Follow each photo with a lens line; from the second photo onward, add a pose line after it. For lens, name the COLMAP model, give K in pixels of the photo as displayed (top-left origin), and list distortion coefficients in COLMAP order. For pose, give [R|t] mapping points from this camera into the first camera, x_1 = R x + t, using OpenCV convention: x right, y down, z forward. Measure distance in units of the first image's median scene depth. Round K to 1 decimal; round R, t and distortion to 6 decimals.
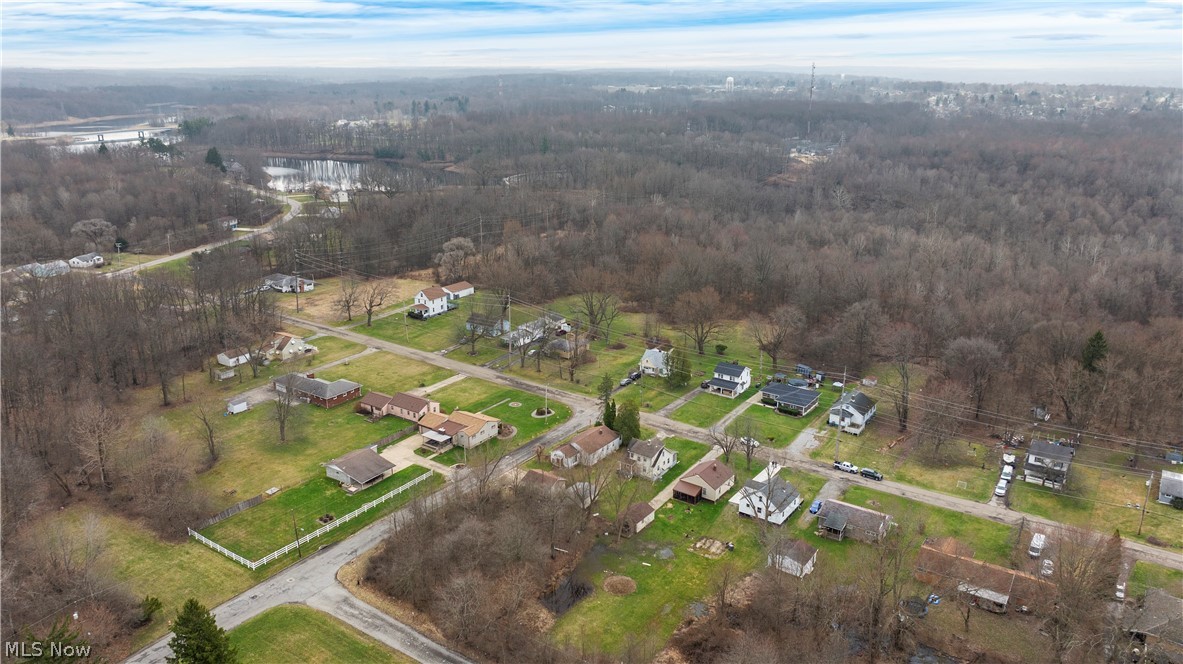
lens RADIAL K [[854.3, 0, 591.5], [0, 854.3, 332.0], [0, 0, 1]] dist [-0.015047, 0.004241]
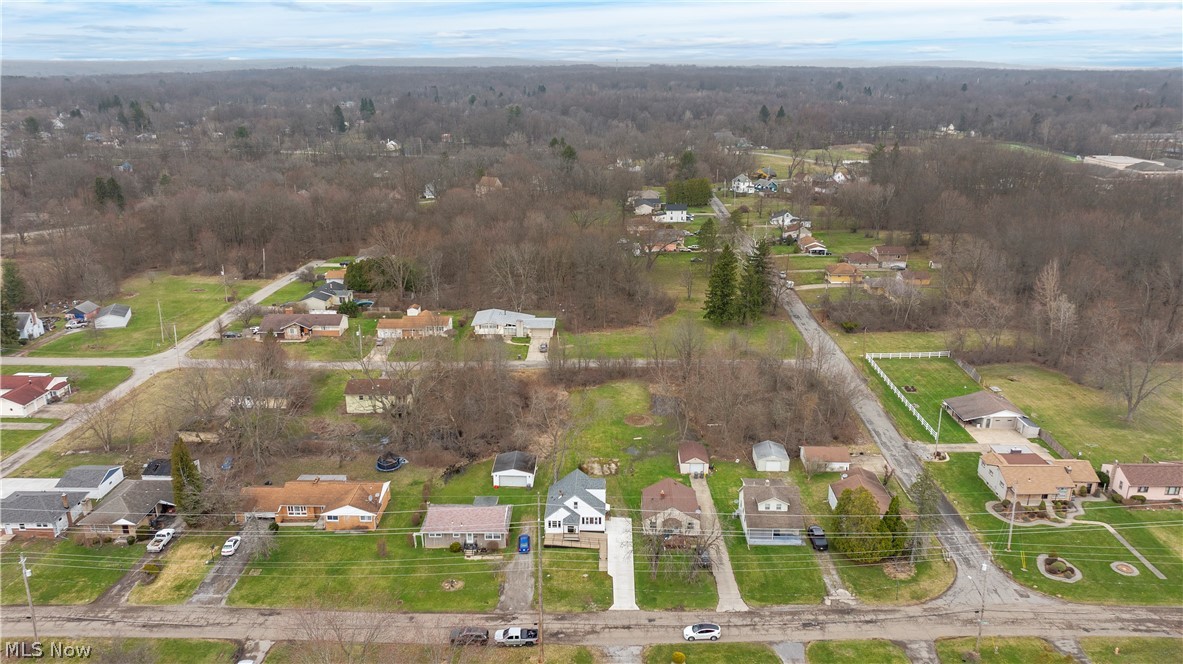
lens RADIAL K [[854.3, 0, 591.5], [0, 854.3, 332.0], [0, 0, 1]] dist [-0.015047, 0.004241]
pose [[-0.833196, 0.163454, -0.528269, 0.549535], [-0.174359, 0.828929, 0.531484, -0.323604], [0.524771, 0.534938, -0.662161, 1.369861]]
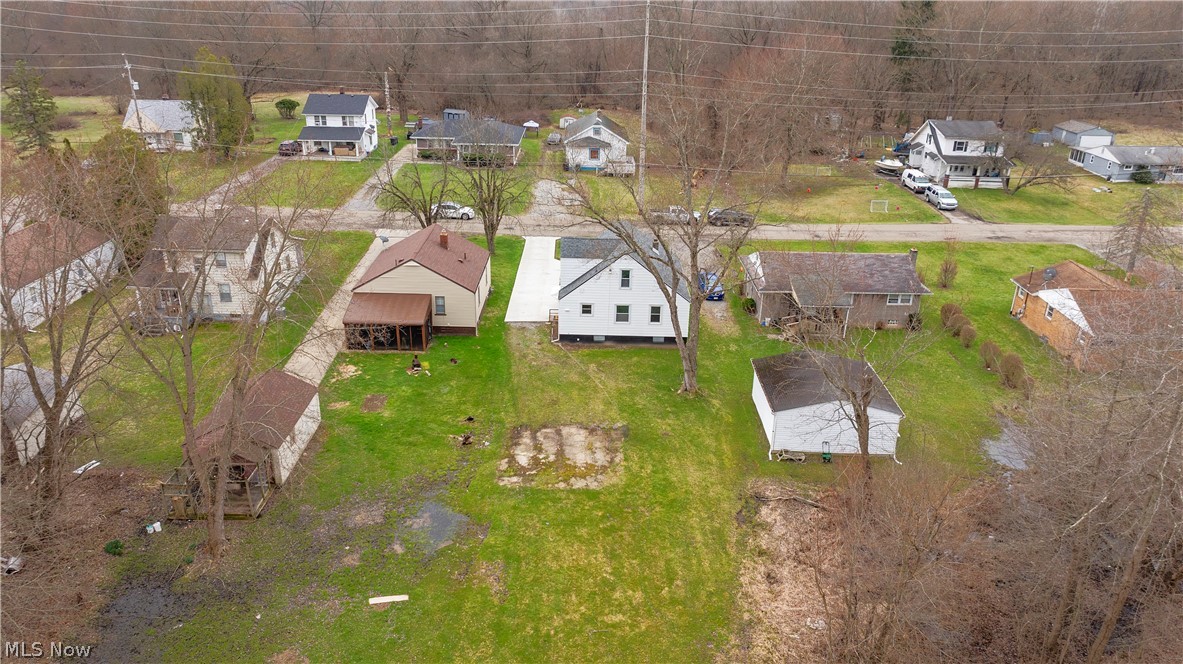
lens RADIAL K [[854.3, 0, 591.5], [0, 854.3, 332.0], [0, 0, 1]] dist [-0.015047, 0.004241]
pose [[0.823495, -0.213341, 0.525683, 0.004388], [0.158588, 0.976226, 0.147755, 0.153862], [-0.544708, -0.038308, 0.837751, 0.677431]]
